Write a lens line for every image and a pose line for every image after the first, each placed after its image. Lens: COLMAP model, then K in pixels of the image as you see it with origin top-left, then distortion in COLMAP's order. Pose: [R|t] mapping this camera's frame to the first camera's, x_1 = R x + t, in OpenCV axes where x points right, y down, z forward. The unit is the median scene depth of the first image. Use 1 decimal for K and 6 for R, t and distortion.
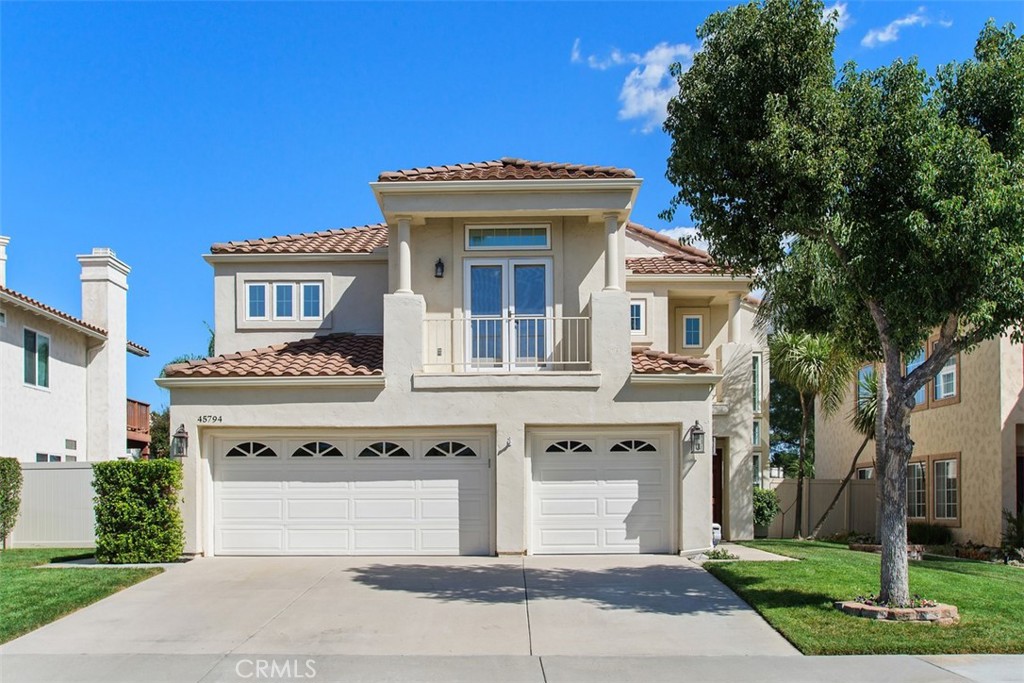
lens RADIAL K [[1014.2, 0, 510.7], [0, 1014.2, 343.1], [0, 0, 1]] dist [-0.003595, 0.000000]
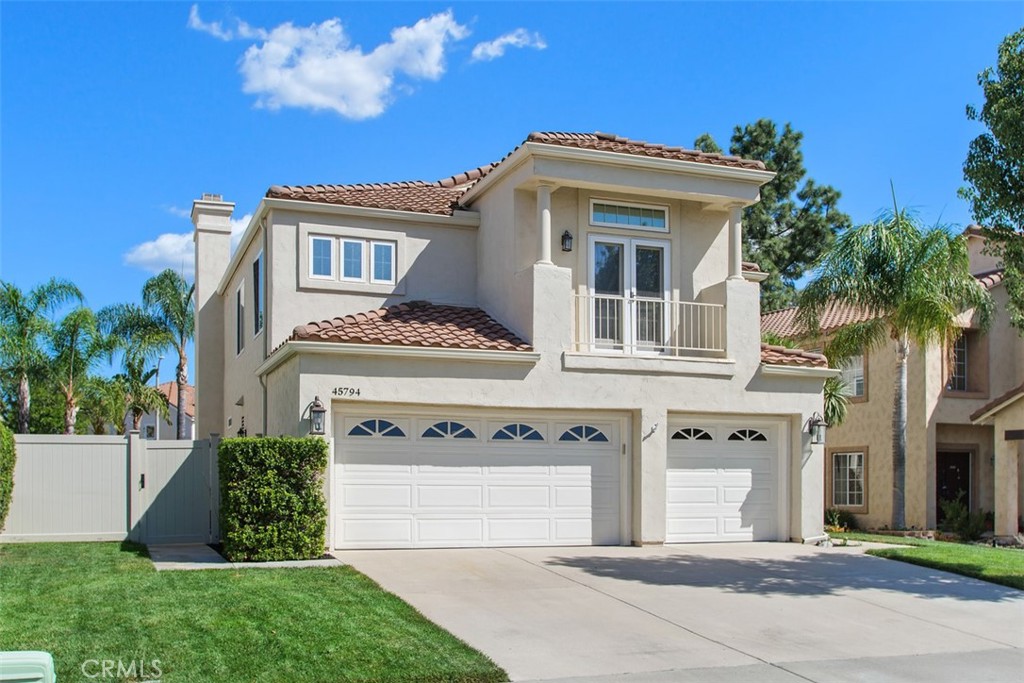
lens RADIAL K [[1014.2, 0, 511.6], [0, 1014.2, 340.1], [0, 0, 1]] dist [-0.003595, 0.000000]
pose [[0.932296, 0.059095, 0.356835, -0.460711], [-0.063878, 0.997956, 0.001624, 0.020162], [-0.356010, -0.024308, 0.934166, 0.141885]]
